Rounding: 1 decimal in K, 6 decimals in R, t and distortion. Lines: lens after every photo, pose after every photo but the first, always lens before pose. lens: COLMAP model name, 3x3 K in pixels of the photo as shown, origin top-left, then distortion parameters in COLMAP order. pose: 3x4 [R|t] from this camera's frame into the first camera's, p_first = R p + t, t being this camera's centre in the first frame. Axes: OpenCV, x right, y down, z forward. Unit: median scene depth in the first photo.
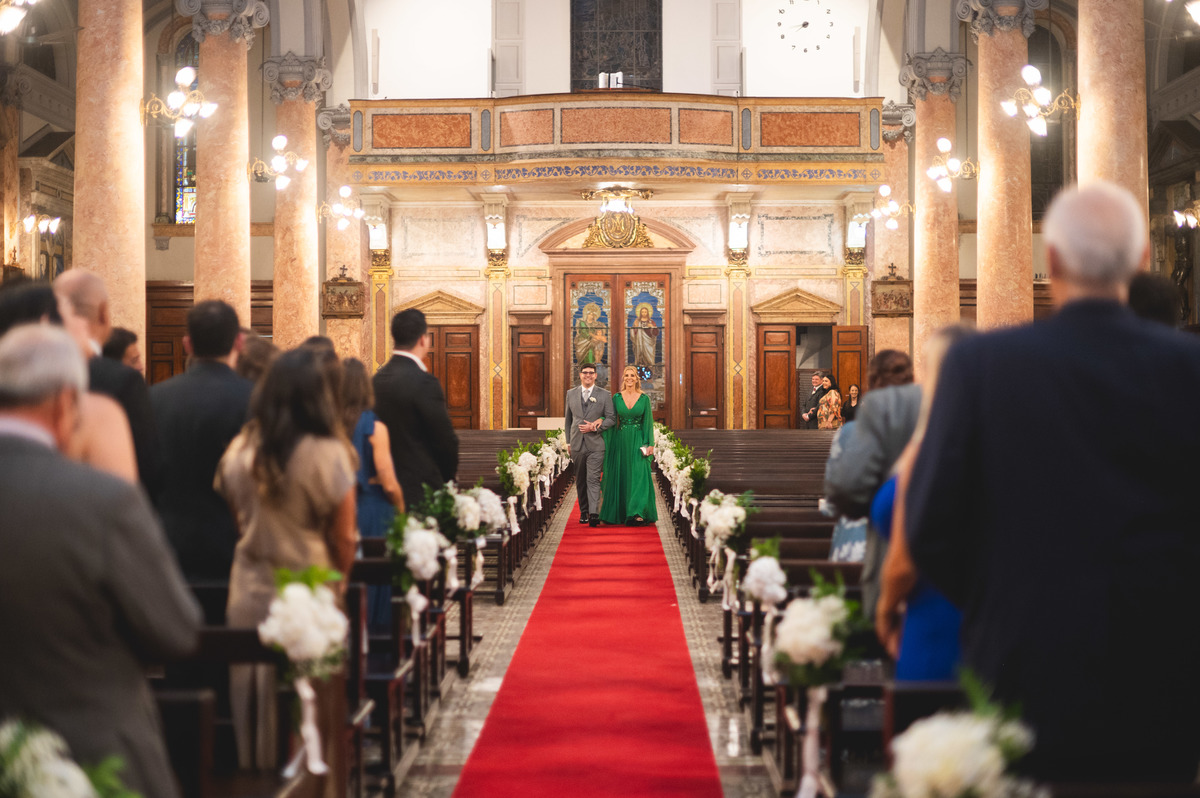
lens RADIAL K [[1728.6, 0, 600.0], [0, 1728.6, 399.0], [0, 0, 1]] dist [-0.143975, 0.207372]
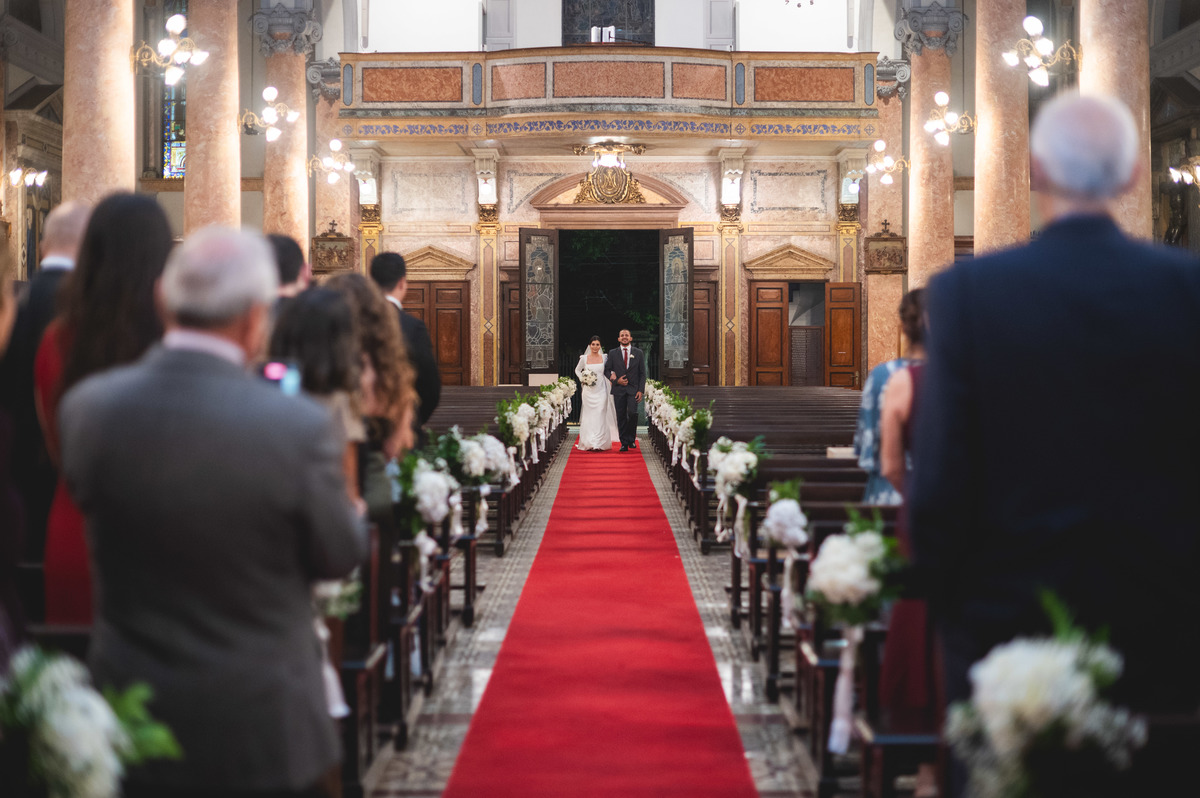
lens RADIAL K [[1728.6, 0, 600.0], [0, 1728.6, 399.0], [0, 0, 1]] dist [-0.143975, 0.207372]
pose [[0.999963, 0.001866, 0.008433, -0.003705], [-0.002054, 0.999748, 0.022360, 0.002907], [-0.008389, -0.022376, 0.999714, 0.006196]]
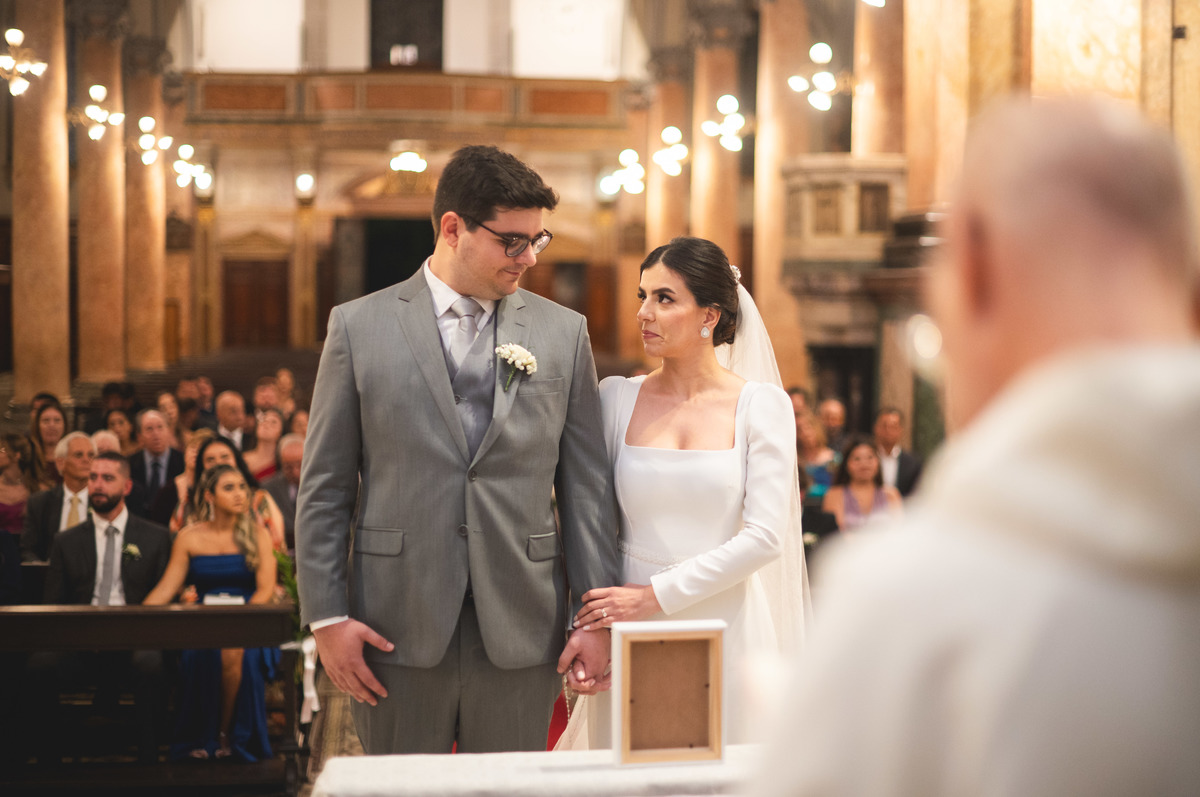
lens RADIAL K [[1728.6, 0, 600.0], [0, 1728.6, 398.5], [0, 0, 1]] dist [-0.143975, 0.207372]
pose [[0.990612, 0.002363, 0.136683, -0.022363], [-0.010493, 0.998215, 0.058790, -0.020339], [-0.136300, -0.059672, 0.988869, -0.221648]]
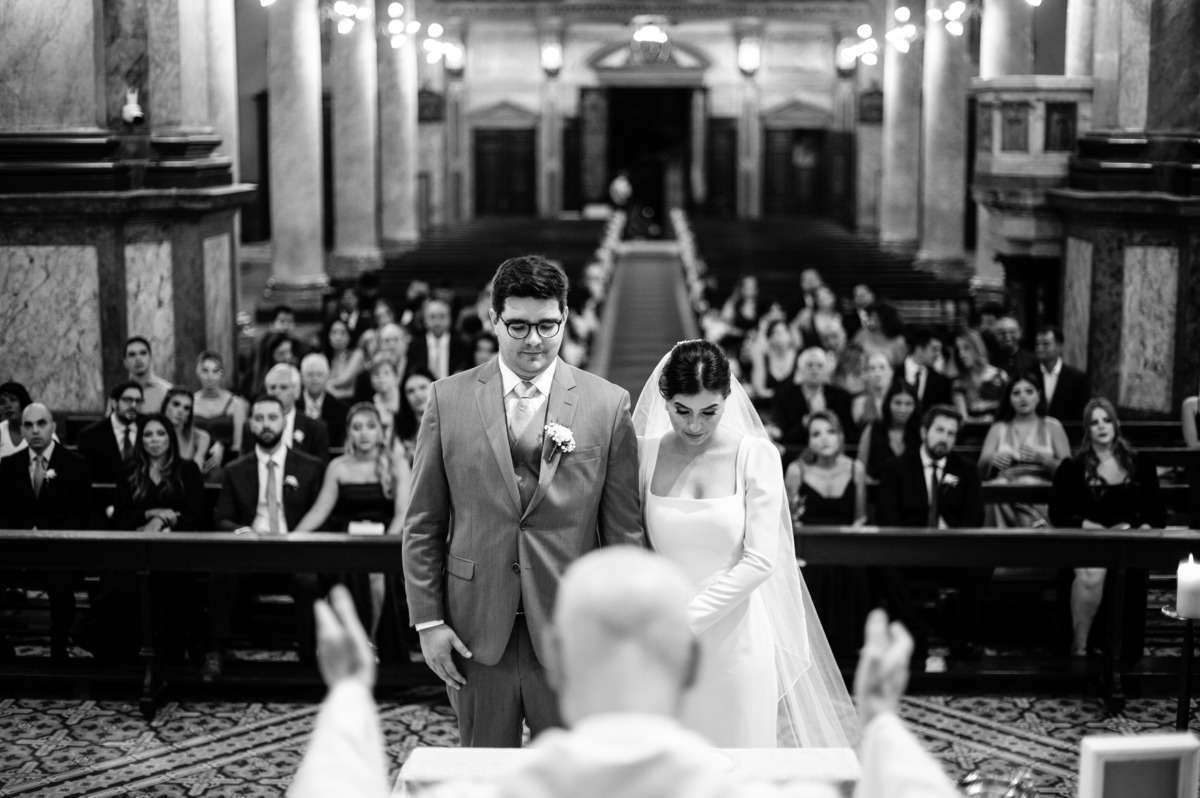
lens RADIAL K [[1705.4, 0, 597.0], [0, 1705.4, 435.9], [0, 0, 1]] dist [-0.114316, -0.043594]
pose [[0.999829, 0.009494, -0.015852, -0.006812], [-0.006595, 0.984756, 0.173818, -0.041472], [0.017260, -0.173684, 0.984650, -0.251401]]
